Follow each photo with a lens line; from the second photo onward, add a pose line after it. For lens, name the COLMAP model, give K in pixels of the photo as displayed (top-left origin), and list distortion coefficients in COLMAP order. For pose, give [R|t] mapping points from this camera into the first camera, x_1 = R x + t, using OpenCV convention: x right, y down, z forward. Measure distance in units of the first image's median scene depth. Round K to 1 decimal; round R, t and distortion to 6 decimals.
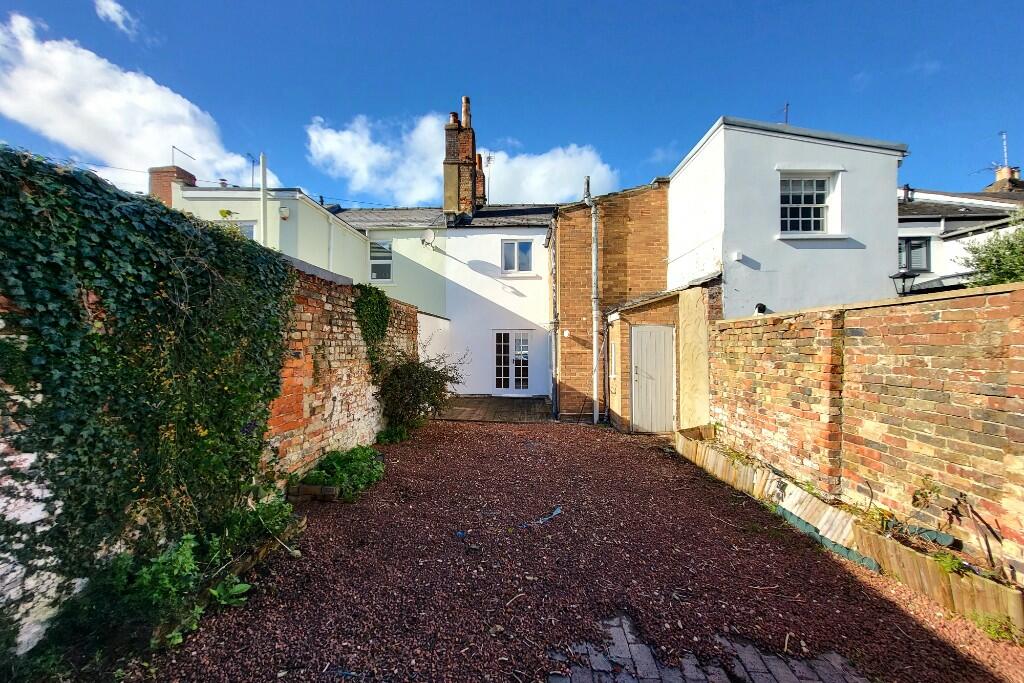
lens RADIAL K [[376.9, 0, 512.0], [0, 376.9, 341.5], [0, 0, 1]] dist [0.000772, 0.000078]
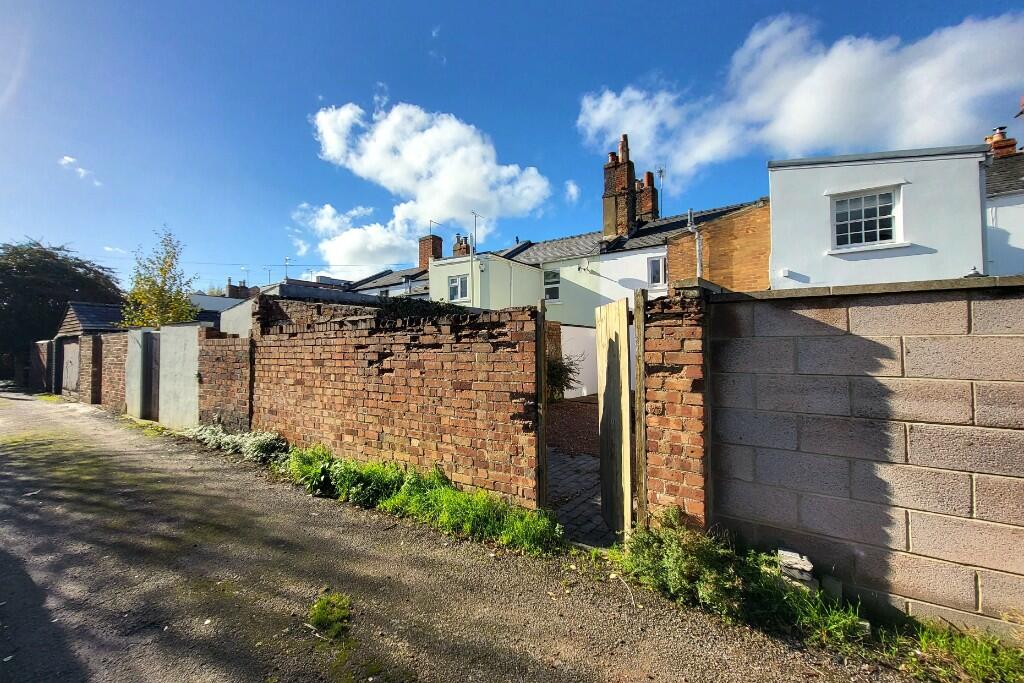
lens RADIAL K [[376.9, 0, 512.0], [0, 376.9, 341.5], [0, 0, 1]] dist [0.000772, 0.000078]
pose [[0.867961, -0.012962, -0.496462, 0.184994], [0.003411, 0.999791, -0.020140, 0.006052], [0.496620, 0.015787, 0.867825, -0.202325]]
